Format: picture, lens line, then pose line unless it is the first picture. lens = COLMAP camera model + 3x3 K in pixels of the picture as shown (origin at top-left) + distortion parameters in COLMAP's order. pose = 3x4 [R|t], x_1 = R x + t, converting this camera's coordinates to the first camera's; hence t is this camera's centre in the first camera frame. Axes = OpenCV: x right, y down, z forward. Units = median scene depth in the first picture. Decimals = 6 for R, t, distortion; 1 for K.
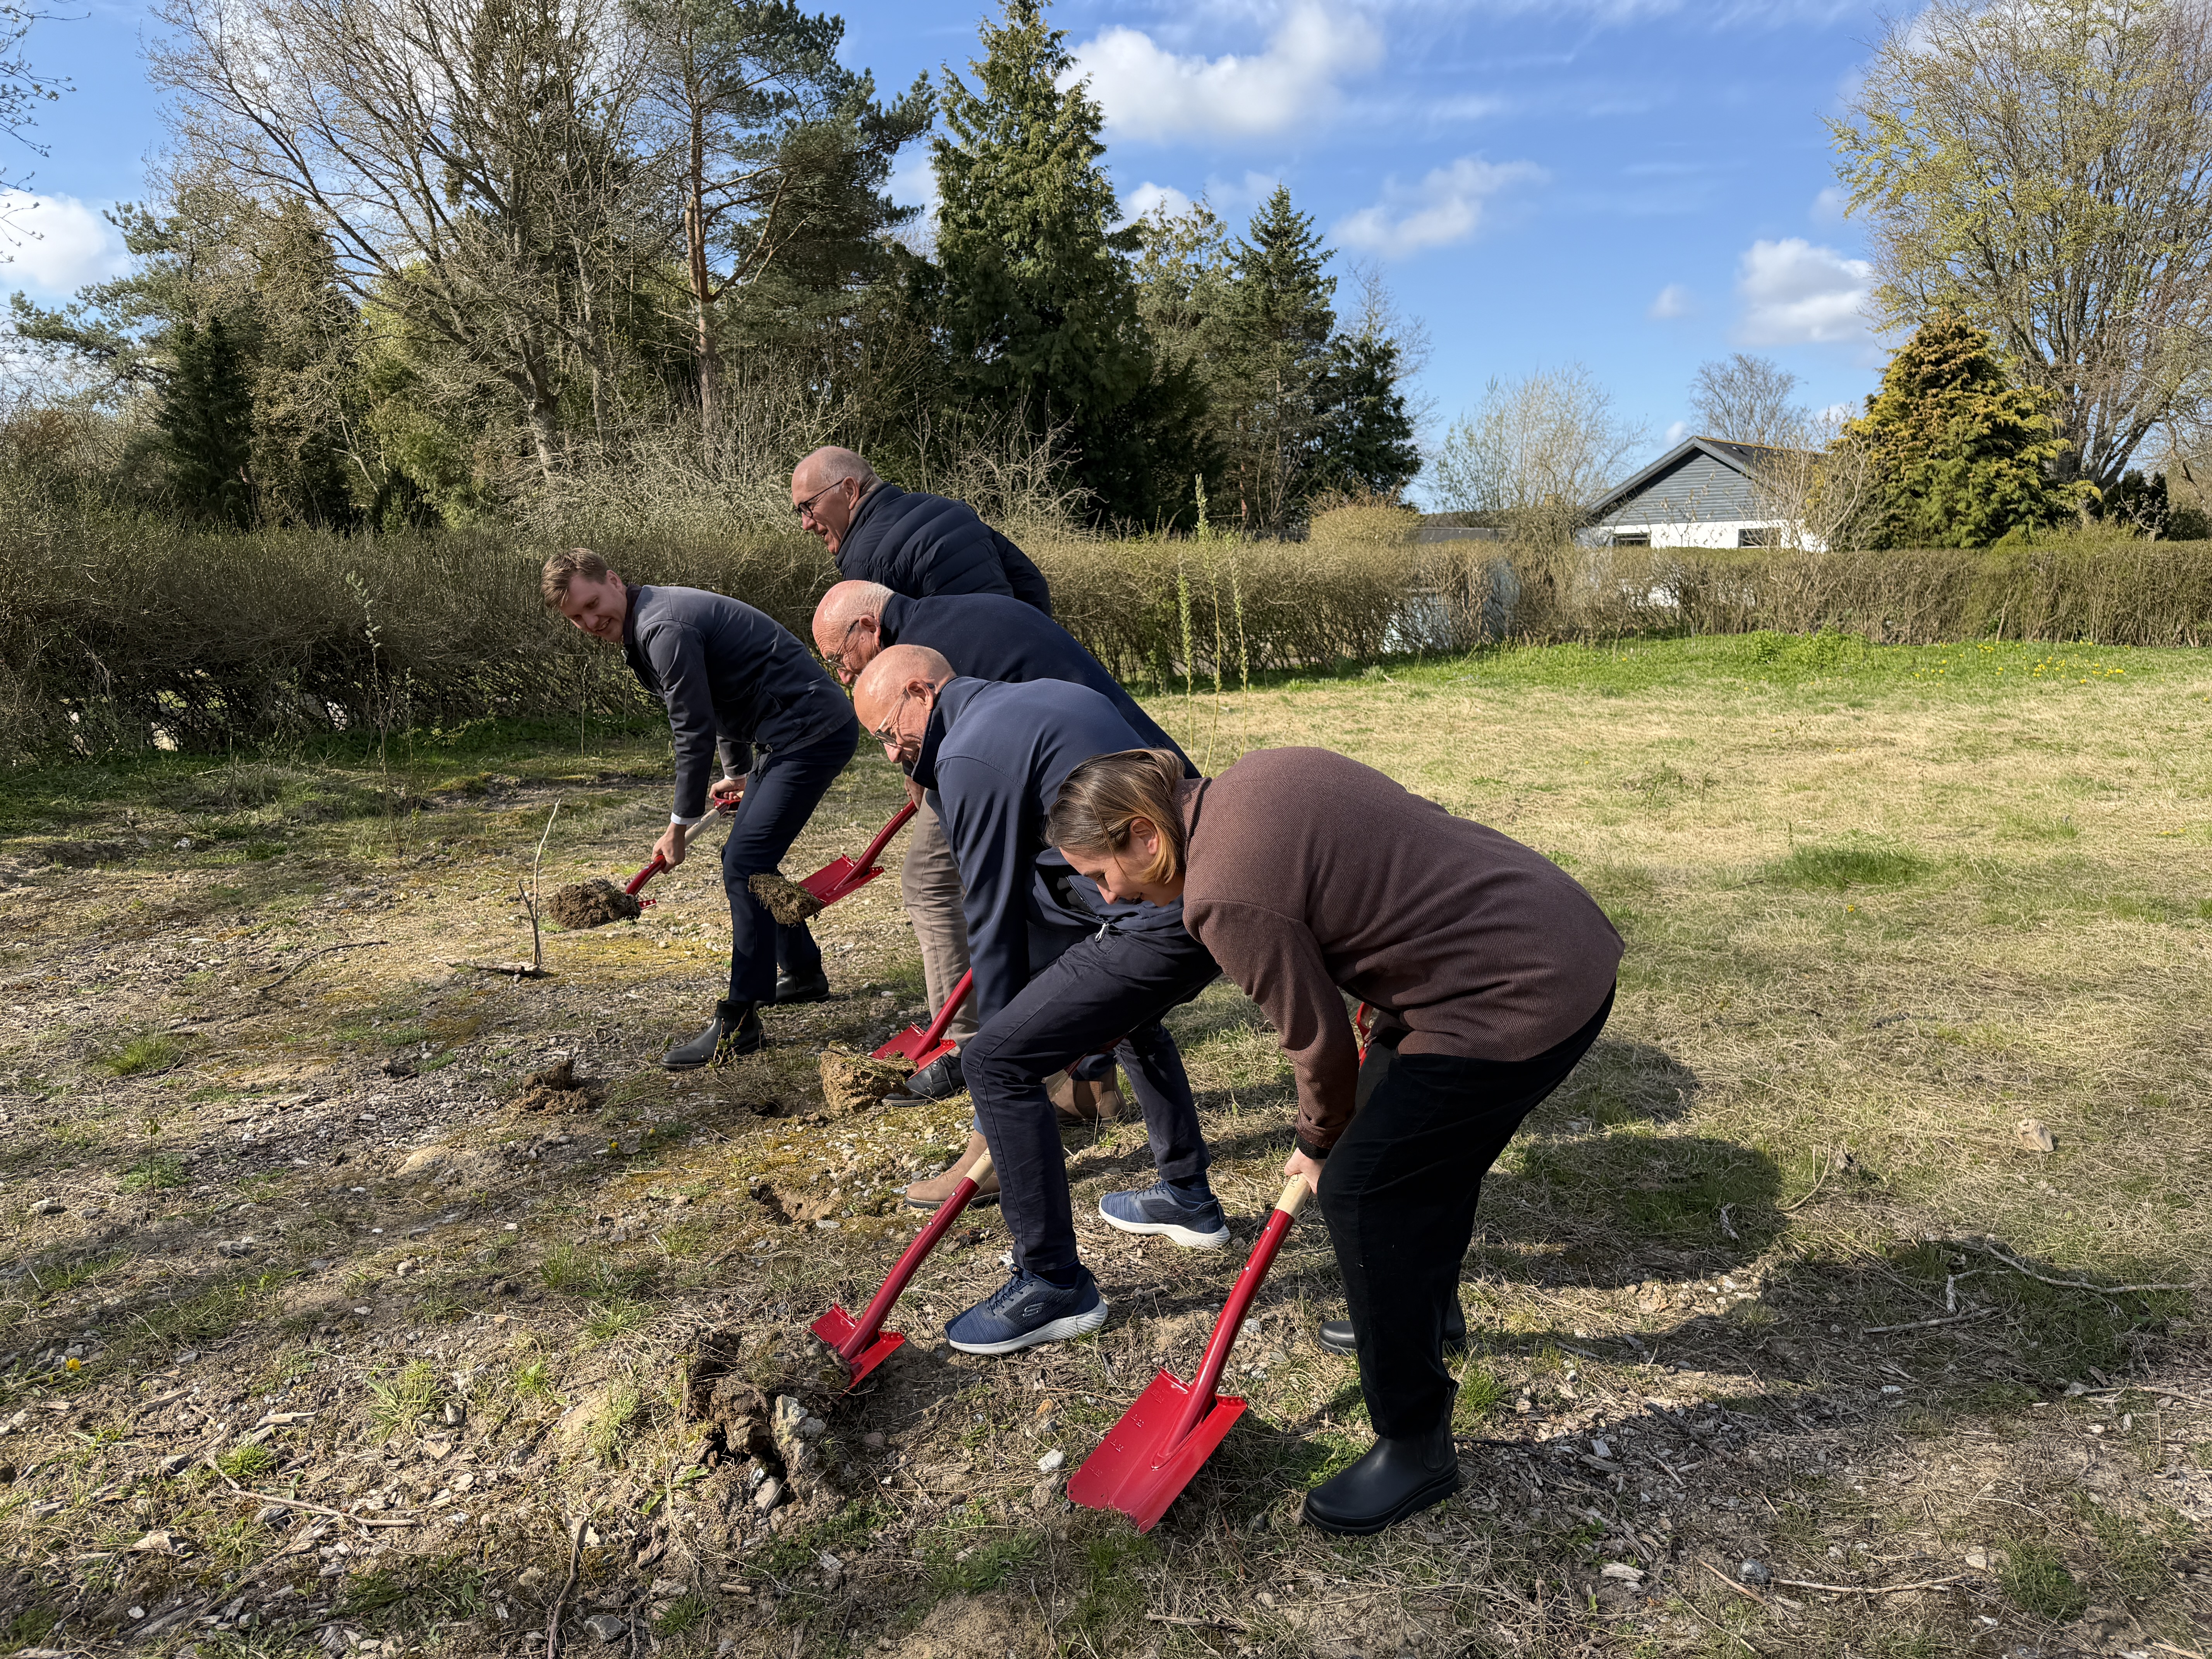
lens RADIAL K [[1537.5, 0, 1111.1], [0, 1537.5, 844.1], [0, 0, 1]] dist [0.000799, -0.008789]
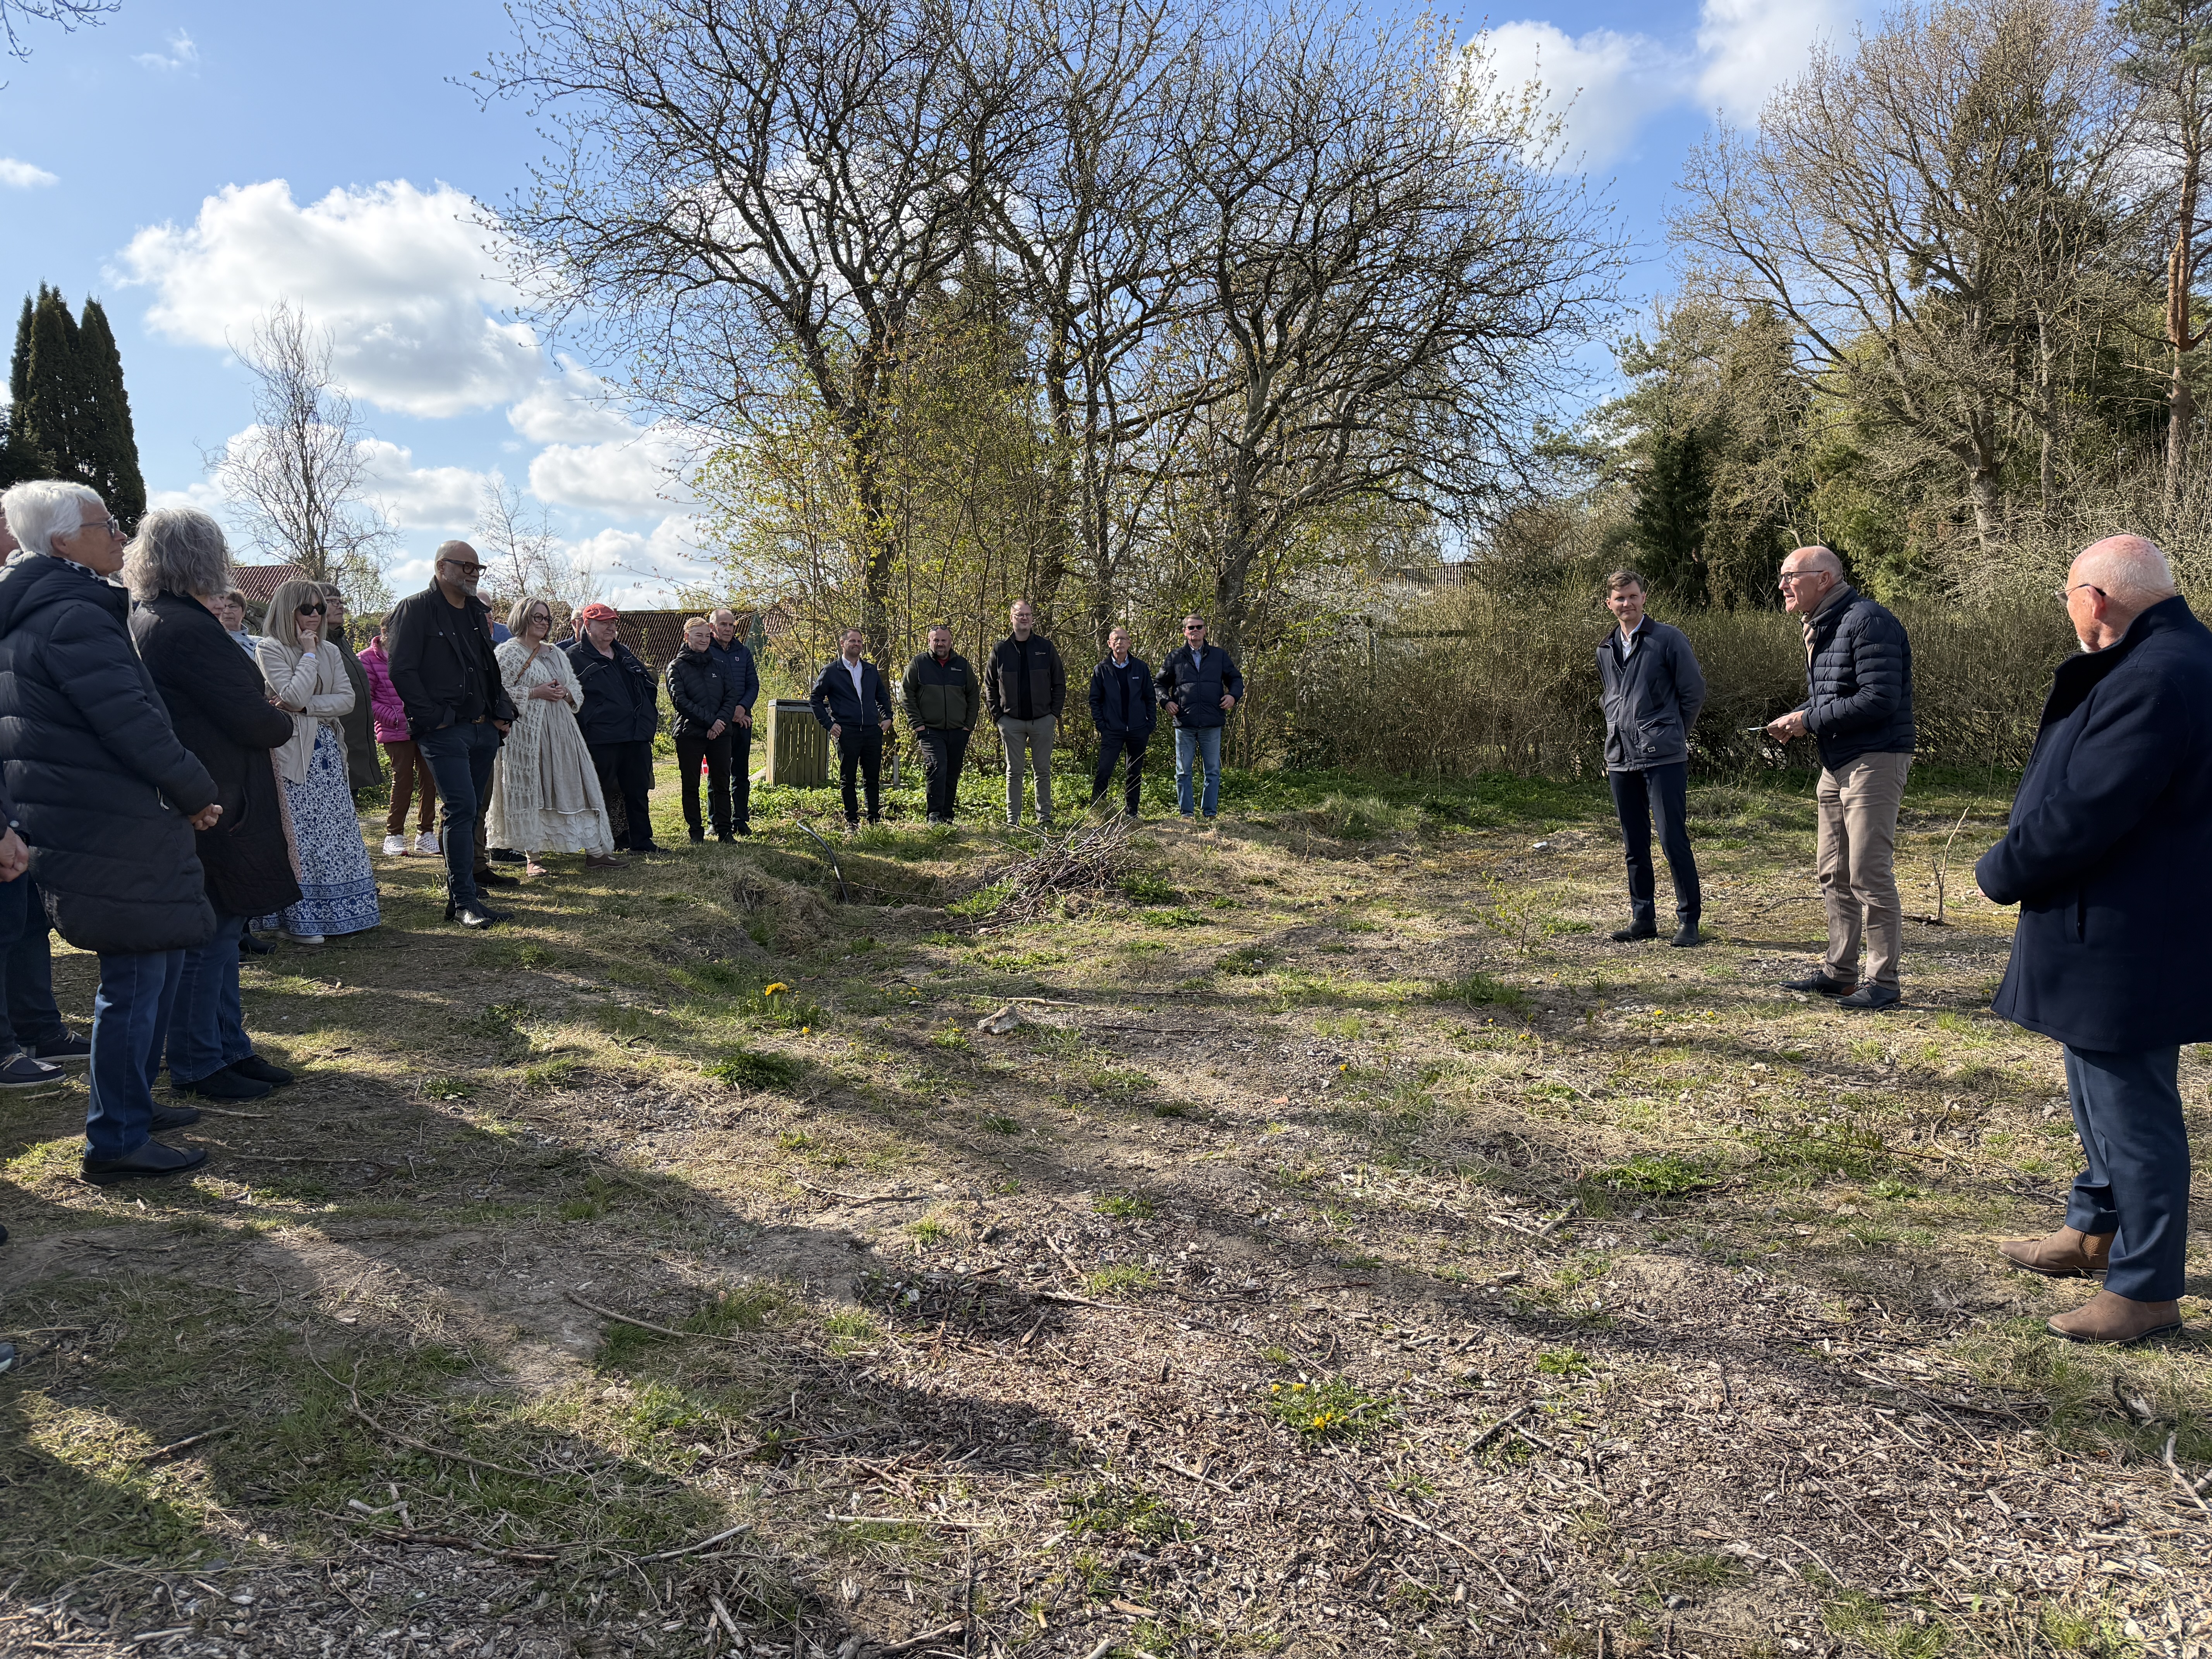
lens RADIAL K [[1537.5, 0, 1096.8], [0, 1537.5, 846.0], [0, 0, 1]] dist [0.000799, -0.008789]
pose [[0.653002, 0.080707, -0.753044, 0.033878], [-0.109403, 0.993929, 0.011654, 0.014374], [0.749413, 0.074775, 0.657867, -0.097486]]
